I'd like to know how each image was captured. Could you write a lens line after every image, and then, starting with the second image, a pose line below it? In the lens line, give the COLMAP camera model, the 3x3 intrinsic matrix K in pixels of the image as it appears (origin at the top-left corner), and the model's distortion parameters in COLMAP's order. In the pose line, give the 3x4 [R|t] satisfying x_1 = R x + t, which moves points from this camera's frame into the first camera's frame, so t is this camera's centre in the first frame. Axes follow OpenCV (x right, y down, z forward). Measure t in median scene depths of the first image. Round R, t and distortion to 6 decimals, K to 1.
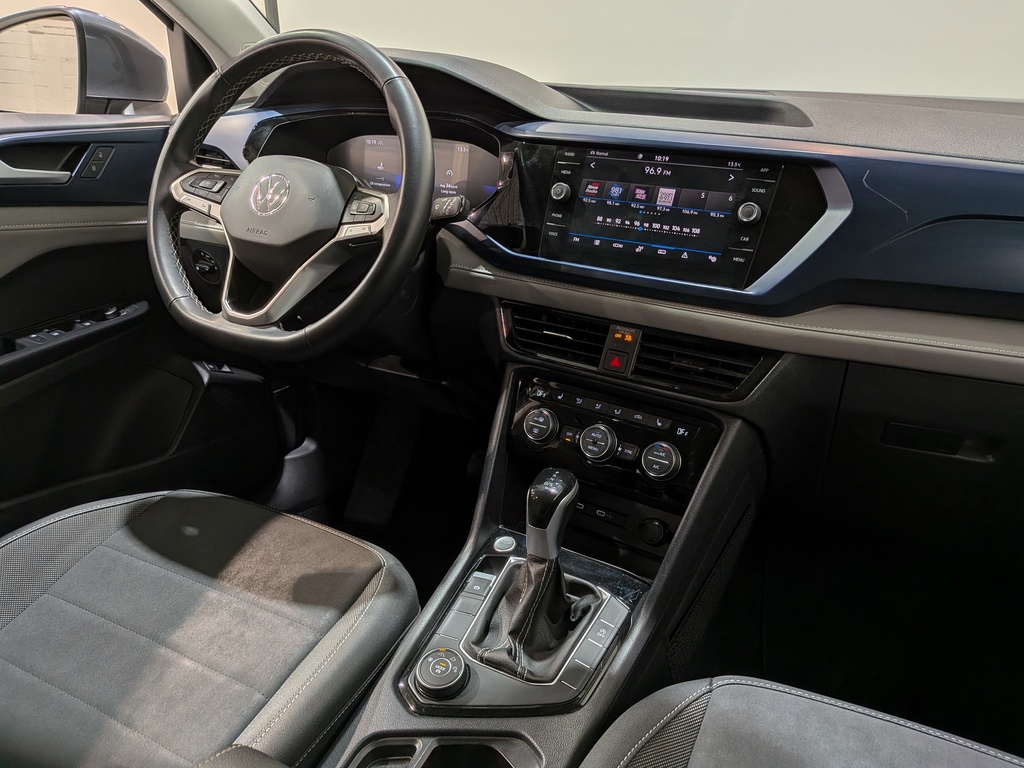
lens RADIAL K [[743.4, 0, 513.0], [0, 743.4, 406.4], [0, 0, 1]] dist [0.056515, -0.094160]
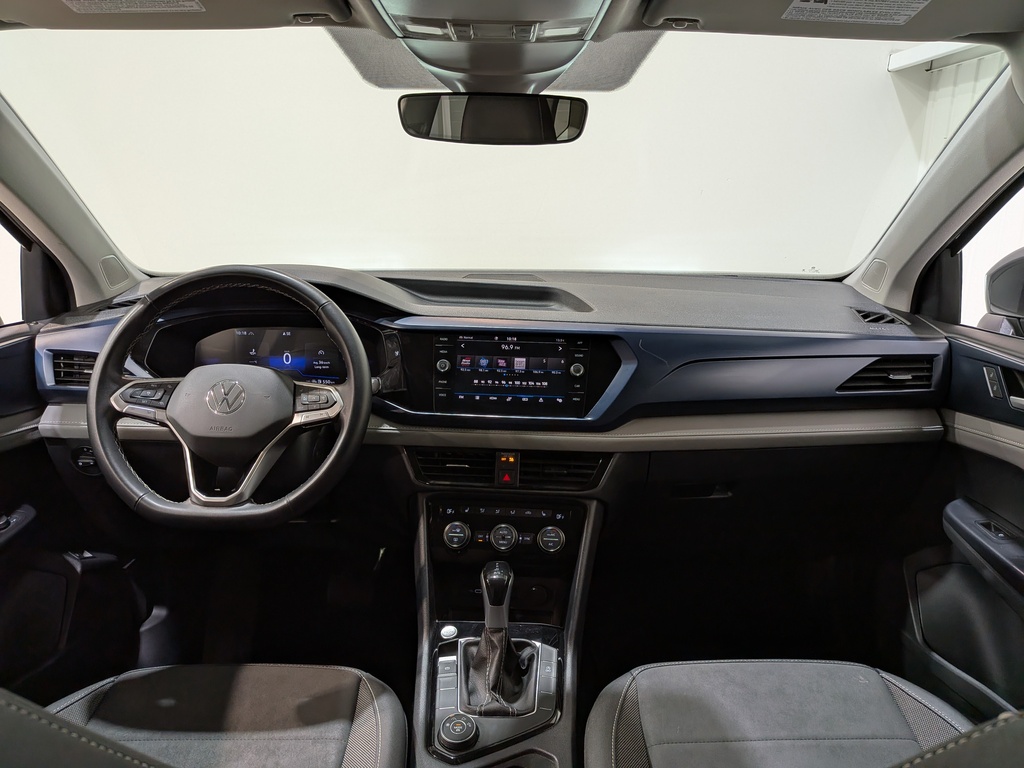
lens RADIAL K [[743.4, 0, 529.7], [0, 743.4, 394.6], [0, 0, 1]] dist [0.056515, -0.094160]
pose [[0.882178, -0.137032, 0.450538, -0.446852], [0.199225, 0.975493, -0.093394, -0.074311], [-0.426698, 0.172148, 0.887859, -0.312739]]
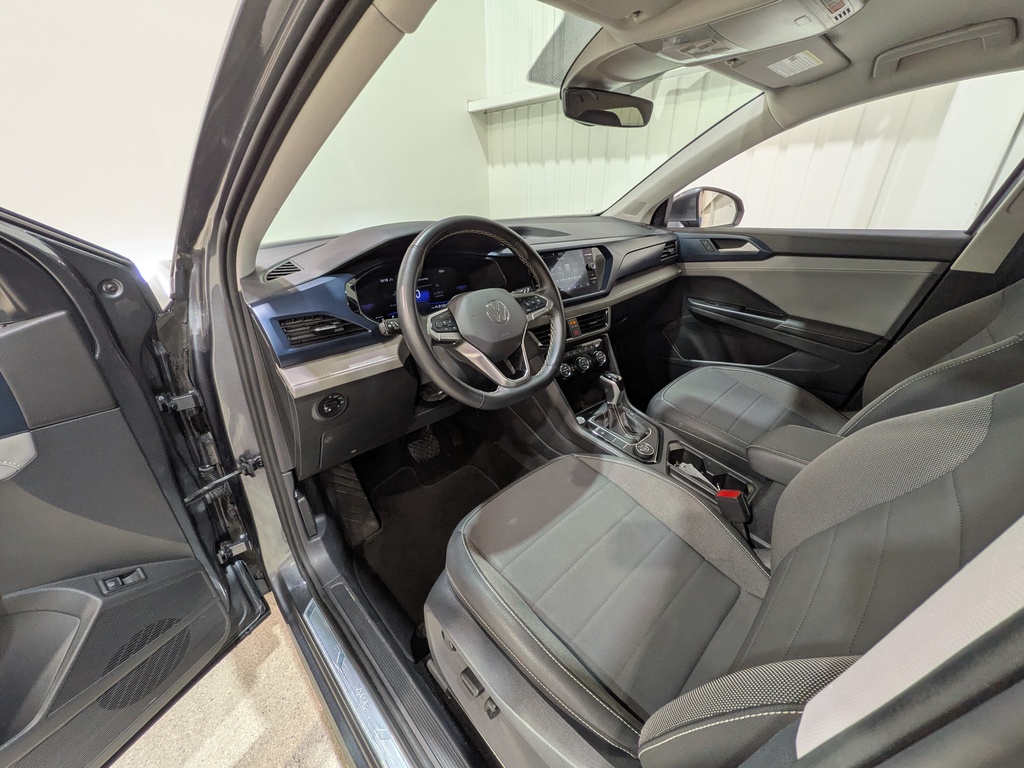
lens RADIAL K [[410.3, 0, 517.3], [0, 410.3, 372.9], [0, 0, 1]] dist [-0.002830, -0.000144]
pose [[0.324683, -0.414162, 0.850324, -1.199091], [0.404268, 0.873538, 0.271105, -0.407914], [-0.855072, 0.255736, 0.451055, 0.579354]]
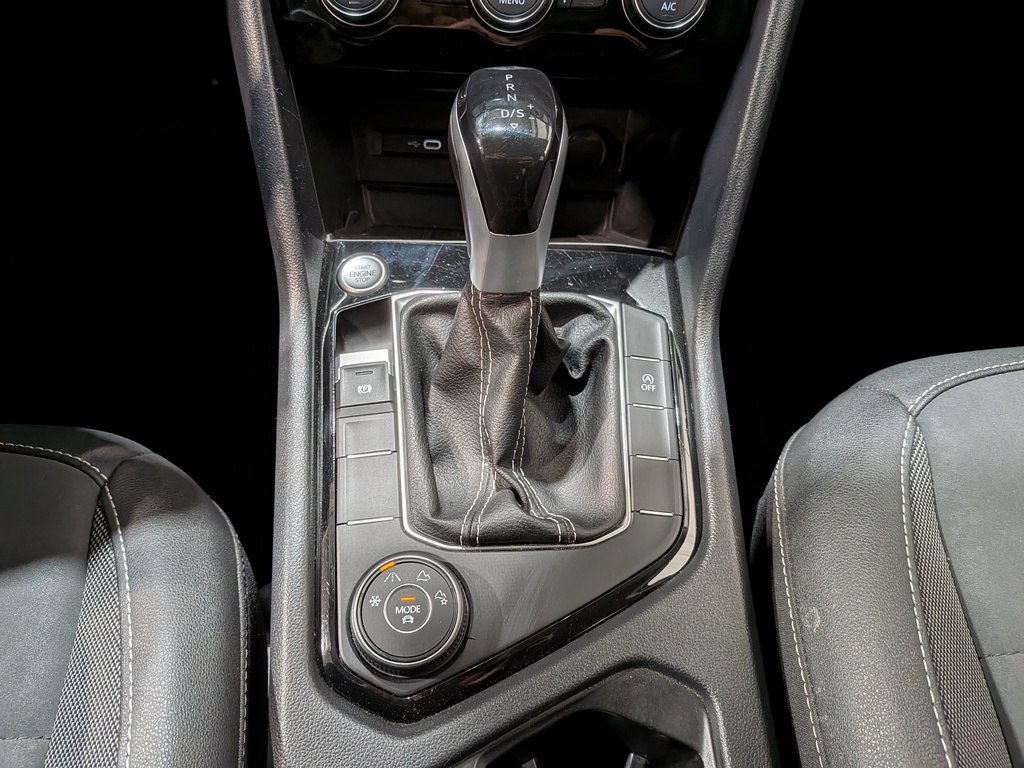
lens RADIAL K [[743.4, 0, 496.0], [0, 743.4, 381.8], [0, 0, 1]] dist [0.056515, -0.094160]
pose [[0.866038, -0.393935, 0.307885, -0.118094], [0.204831, 0.841295, 0.500266, 0.025320], [-0.456095, -0.370185, 0.809284, 0.590118]]
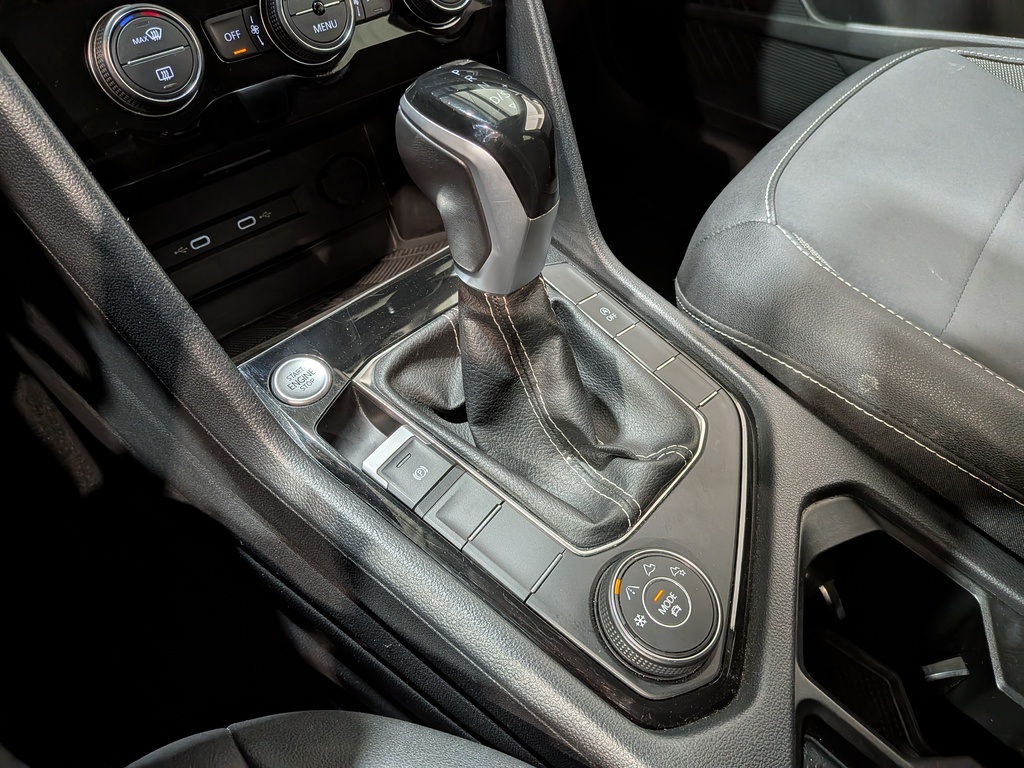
lens RADIAL K [[743.4, 0, 498.9], [0, 743.4, 366.8], [0, 0, 1]] dist [0.056515, -0.094160]
pose [[0.230129, -0.704578, 0.671275, -0.266262], [0.369627, 0.701380, 0.609460, -0.024802], [-0.900231, 0.107867, 0.421839, 0.786012]]
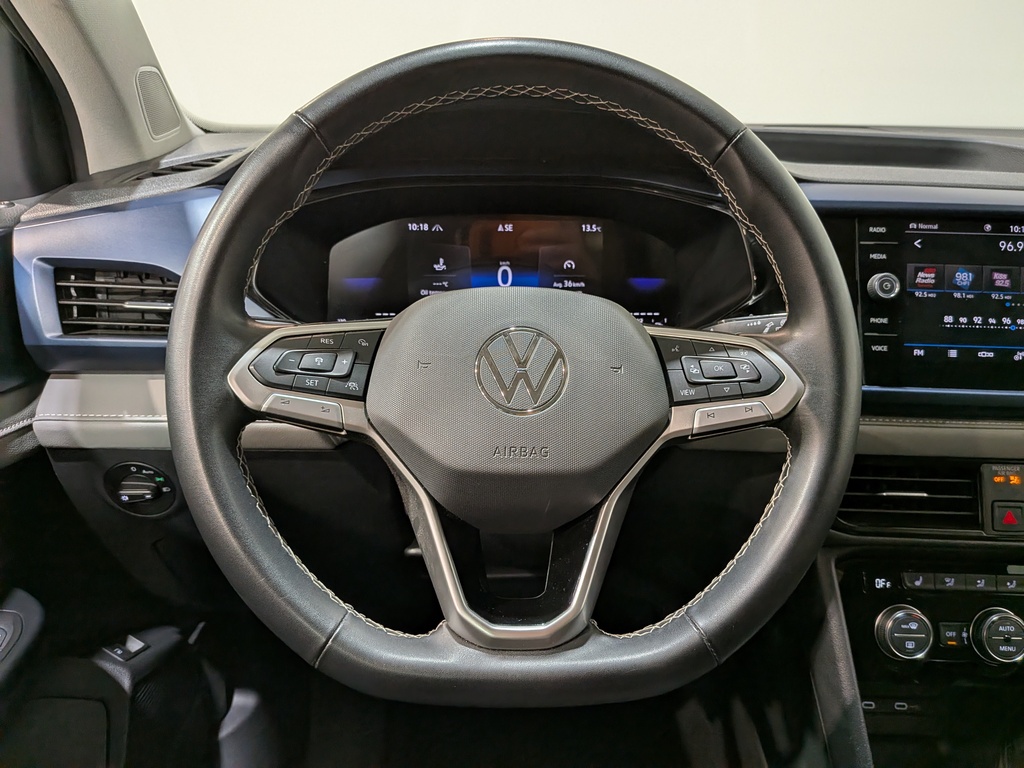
lens RADIAL K [[743.4, 0, 520.7], [0, 743.4, 394.9], [0, 0, 1]] dist [0.056515, -0.094160]
pose [[0.868759, -0.191278, 0.456805, -0.561098], [0.210418, 0.977569, 0.009162, -0.277396], [-0.448311, 0.088160, 0.889520, 0.580577]]
